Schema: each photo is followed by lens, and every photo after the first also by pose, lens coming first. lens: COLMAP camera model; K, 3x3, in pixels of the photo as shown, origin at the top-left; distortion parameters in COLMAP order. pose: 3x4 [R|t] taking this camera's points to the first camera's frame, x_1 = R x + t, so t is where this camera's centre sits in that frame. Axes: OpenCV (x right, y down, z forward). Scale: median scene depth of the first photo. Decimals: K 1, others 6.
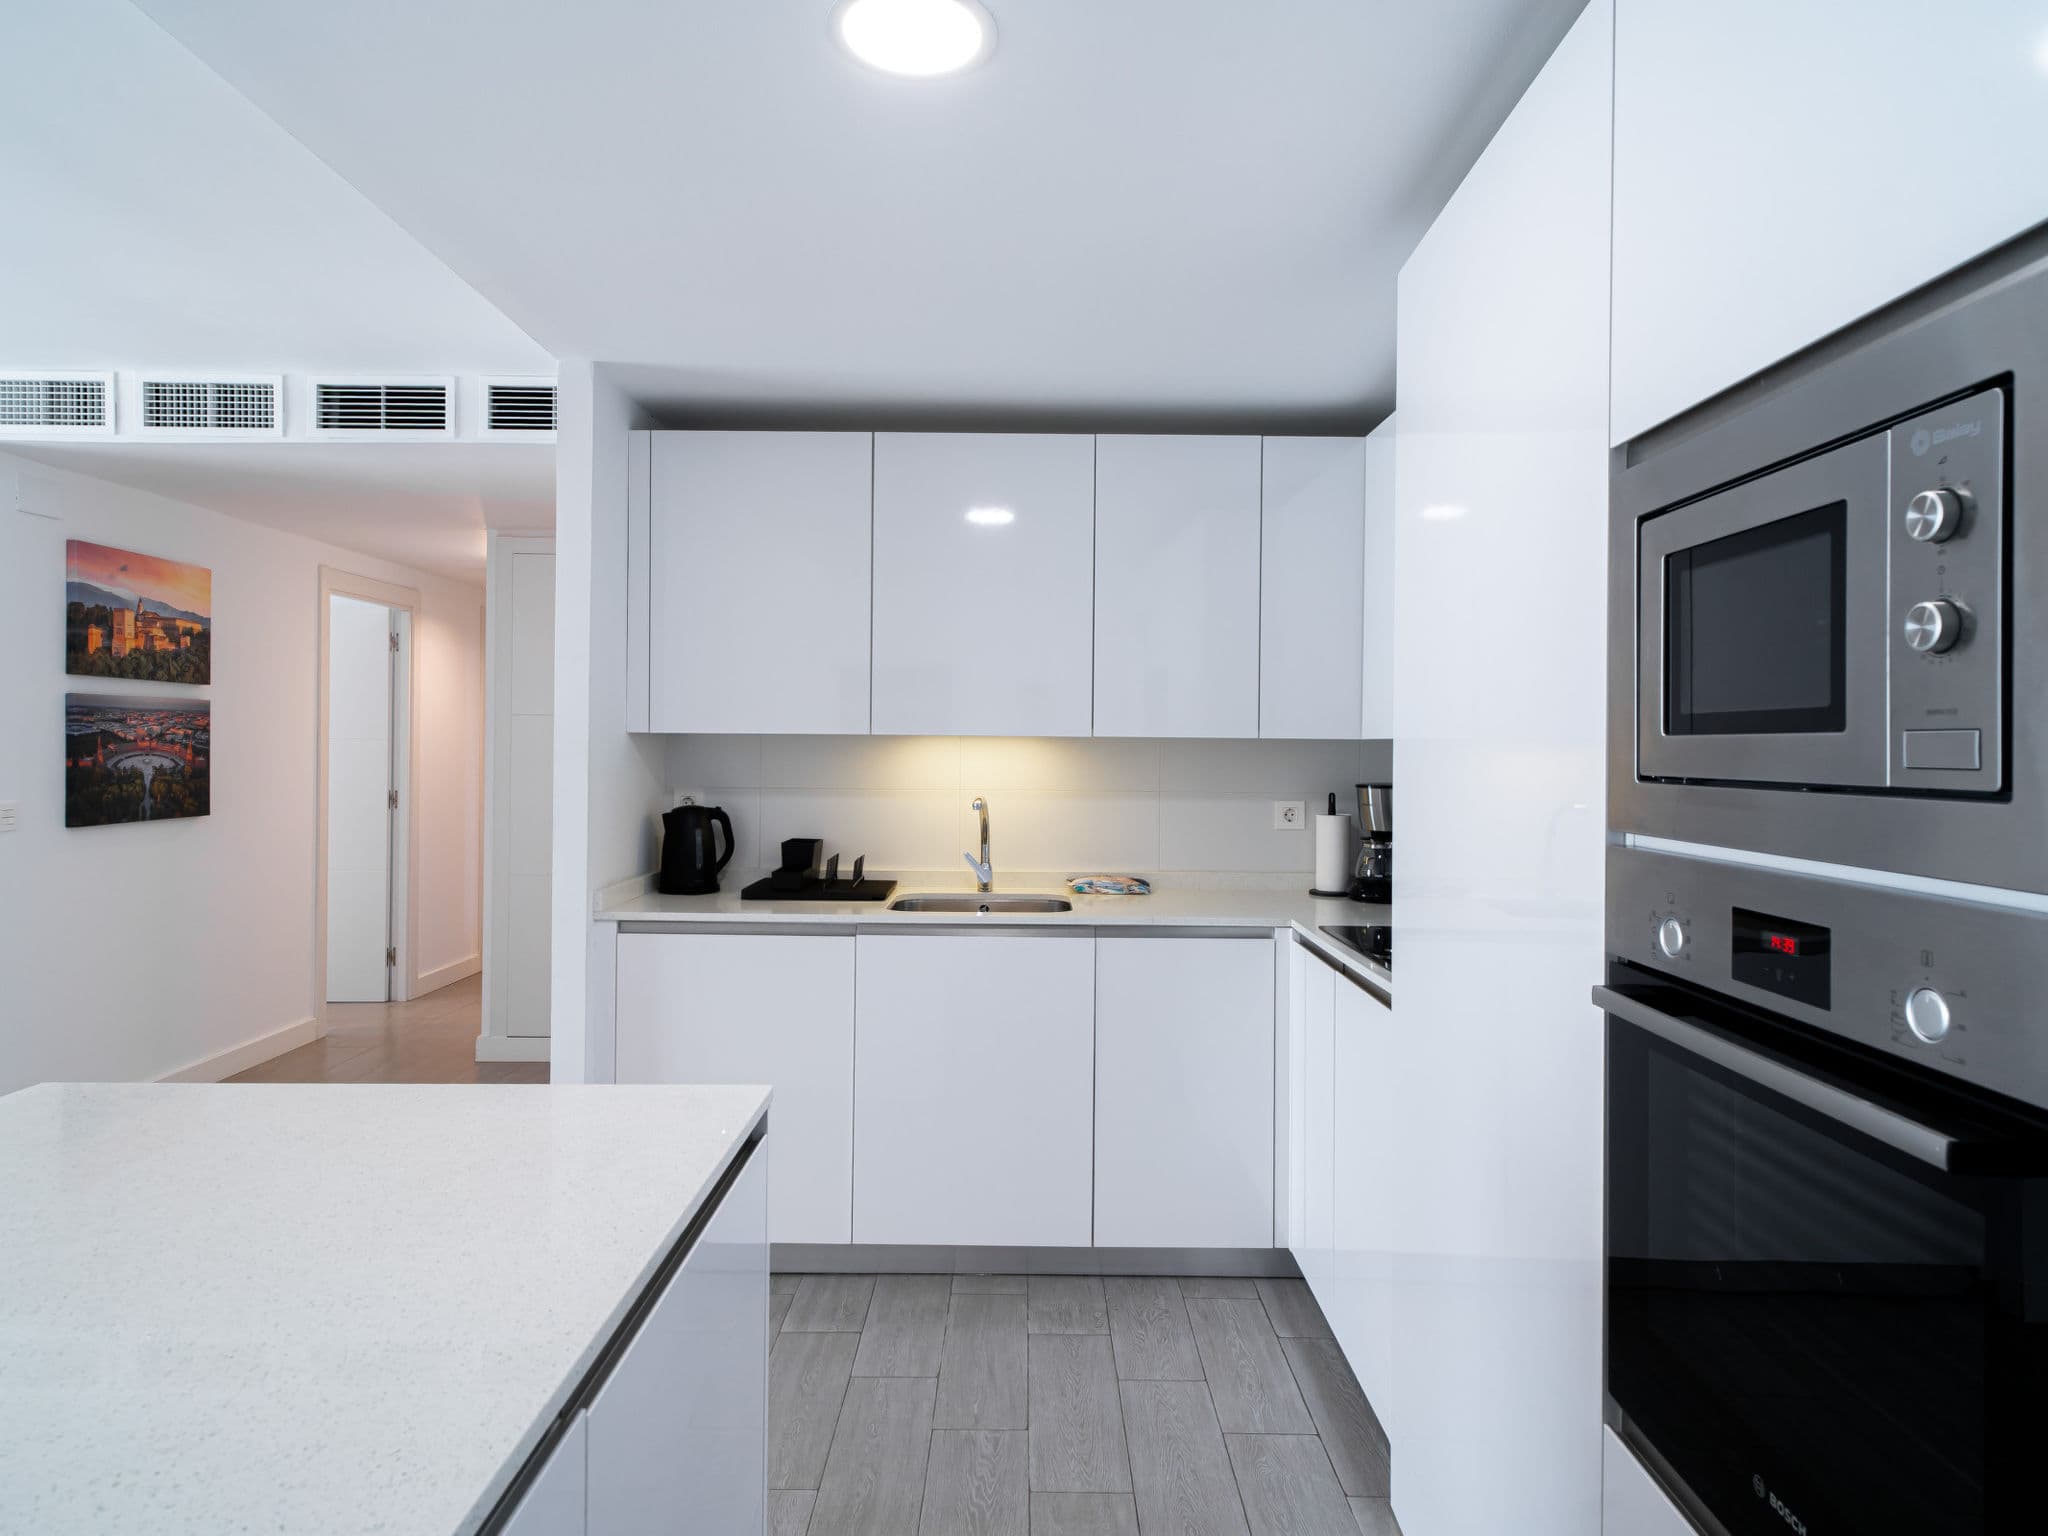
lens RADIAL K [[1171.5, 0, 1029.6], [0, 1171.5, 742.8], [0, 0, 1]] dist [-0.002738, -0.002784]
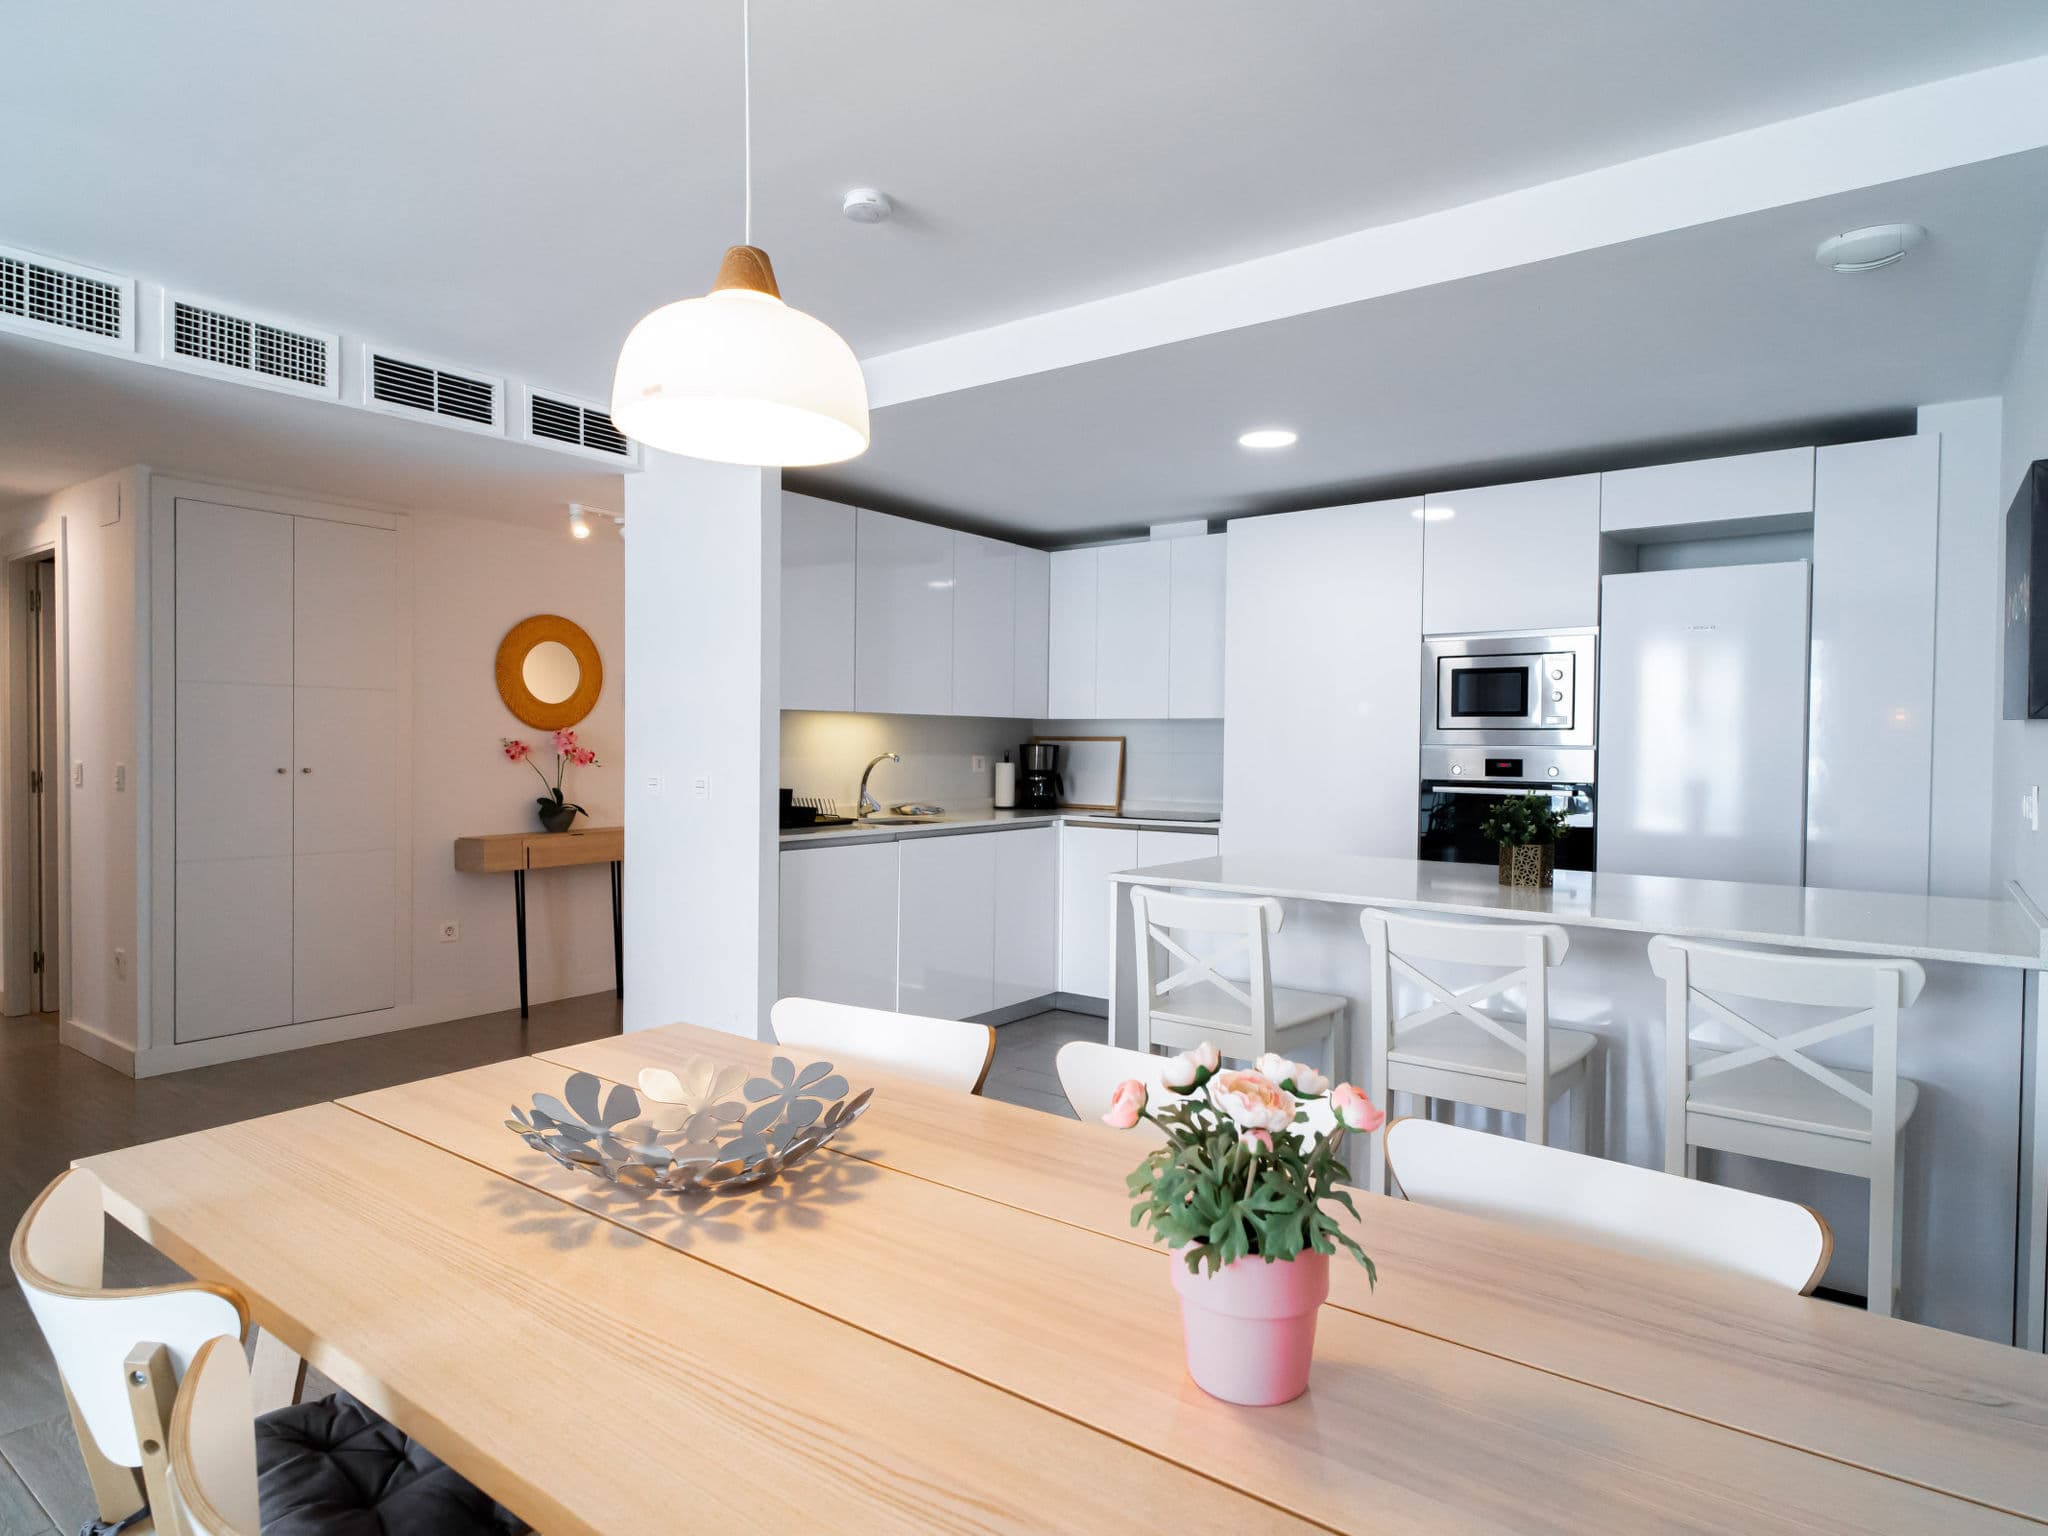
lens RADIAL K [[1168.2, 0, 1024.0], [0, 1168.2, 768.0], [0, 0, 1]] dist [0.002153, -0.000876]
pose [[0.610894, -0.022650, 0.791388, -1.078827], [-0.005197, 0.999454, 0.032617, 0.013588], [-0.791695, -0.024038, 0.610443, -0.064664]]
